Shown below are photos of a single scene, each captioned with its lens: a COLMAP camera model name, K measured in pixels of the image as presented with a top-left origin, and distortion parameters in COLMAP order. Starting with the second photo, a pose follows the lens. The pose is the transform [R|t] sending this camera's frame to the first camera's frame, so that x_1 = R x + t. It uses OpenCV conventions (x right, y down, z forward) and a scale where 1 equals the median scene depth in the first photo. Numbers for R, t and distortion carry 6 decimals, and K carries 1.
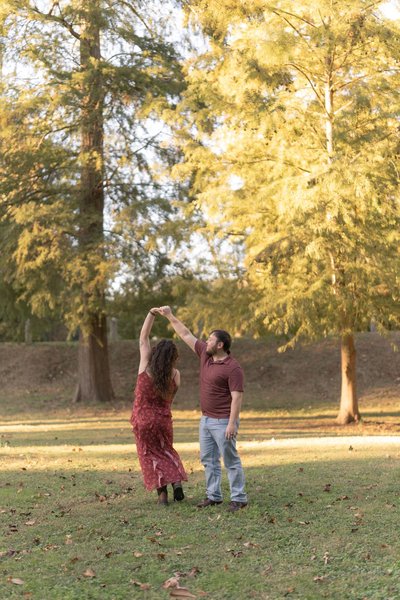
lens RADIAL K [[820.6, 0, 203.8], [0, 820.6, 299.7], [0, 0, 1]] dist [0.013369, 0.000000]
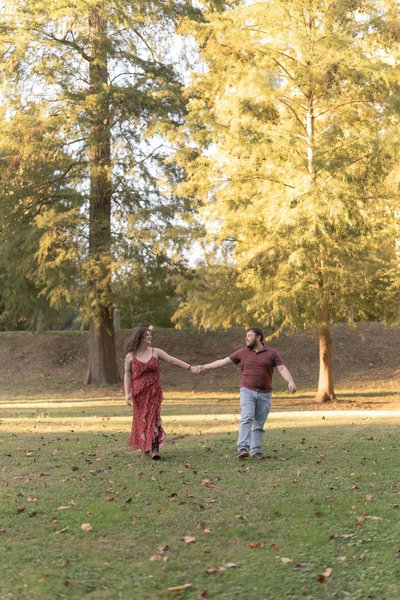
lens RADIAL K [[820.6, 0, 207.7], [0, 820.6, 286.8], [0, 0, 1]] dist [0.013369, 0.000000]
pose [[0.999734, 0.004707, 0.022573, -0.017392], [-0.004715, 0.999989, 0.000312, -0.012635], [-0.022571, -0.000418, 0.999745, -0.157871]]
